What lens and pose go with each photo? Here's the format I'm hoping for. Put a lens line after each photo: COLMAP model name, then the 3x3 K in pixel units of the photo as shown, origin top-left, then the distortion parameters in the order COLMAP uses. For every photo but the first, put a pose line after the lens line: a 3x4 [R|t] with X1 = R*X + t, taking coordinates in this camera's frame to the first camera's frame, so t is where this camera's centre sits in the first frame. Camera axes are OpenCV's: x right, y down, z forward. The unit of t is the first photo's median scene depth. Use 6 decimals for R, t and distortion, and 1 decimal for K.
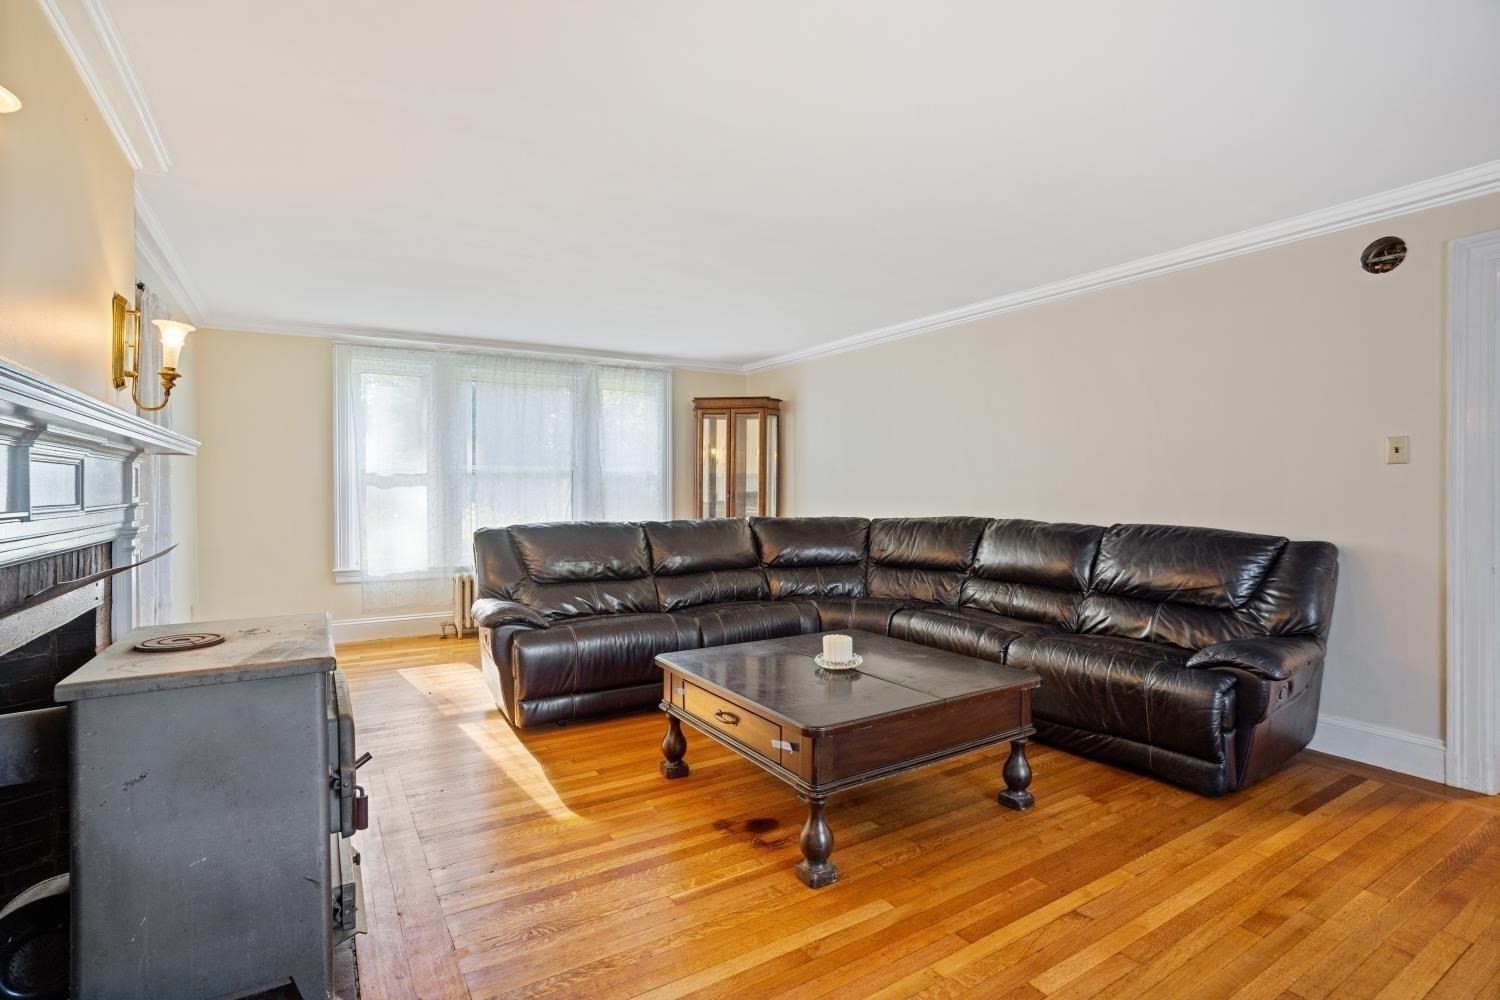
lens RADIAL K [[712.5, 0, 734.0], [0, 712.5, 494.5], [0, 0, 1]] dist [-0.045123, 0.027499]
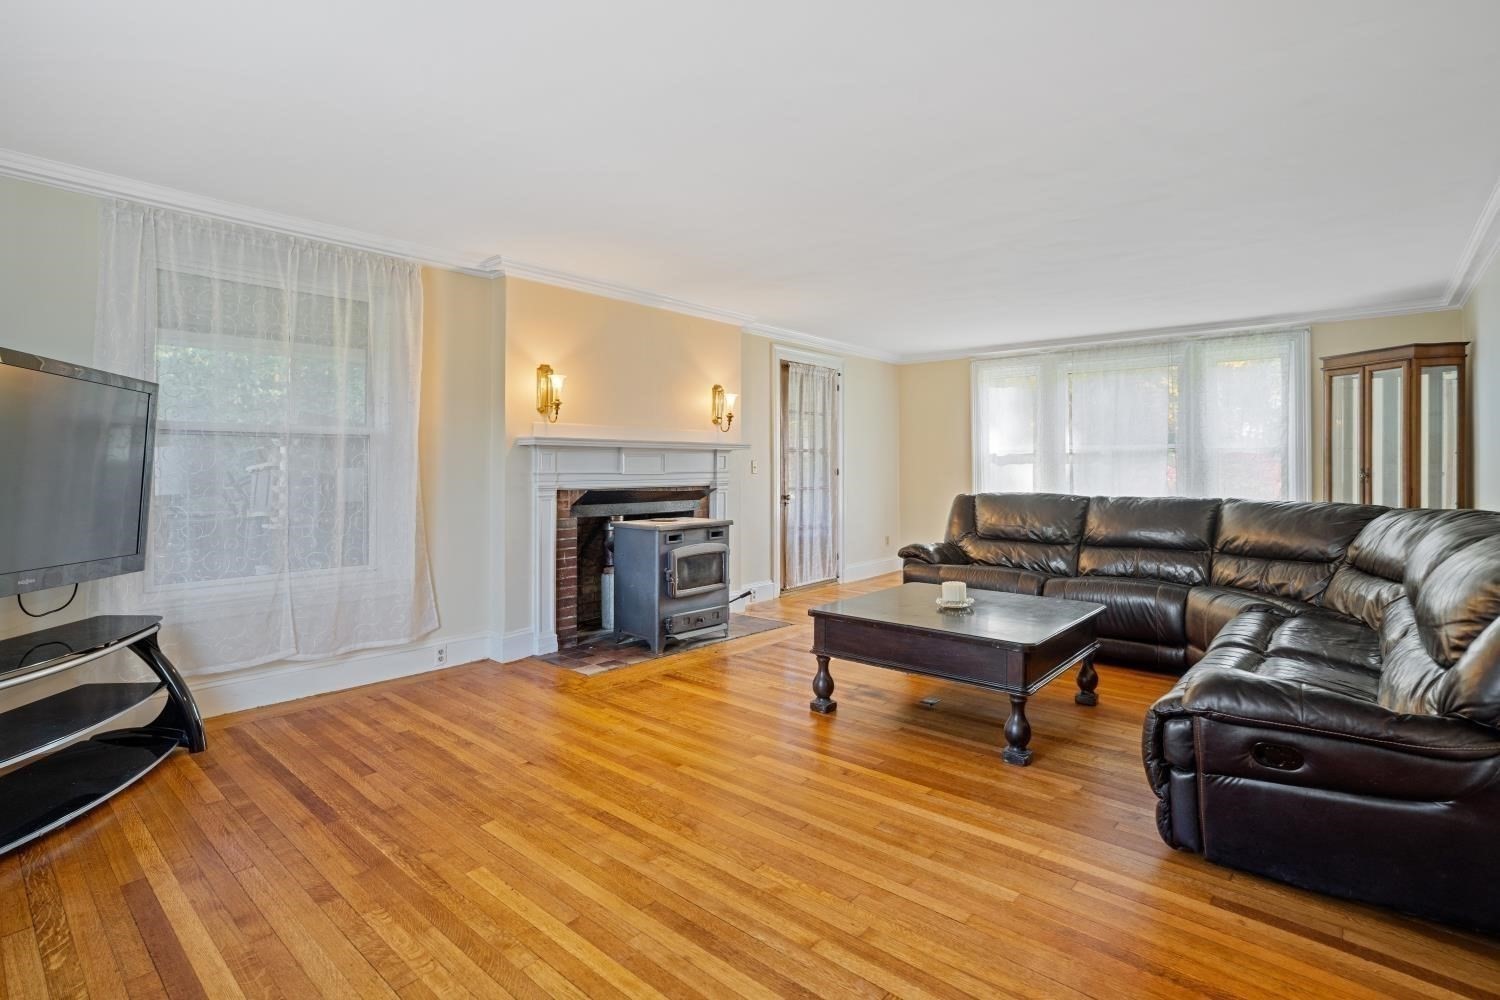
lens RADIAL K [[716.0, 0, 747.2], [0, 716.0, 472.2], [0, 0, 1]] dist [-0.000294, 0.000152]
pose [[0.310902, 0.013650, -0.950344, 0.575116], [-0.012340, 0.999871, 0.010325, -0.003091], [0.950362, 0.008517, 0.311031, 0.116590]]
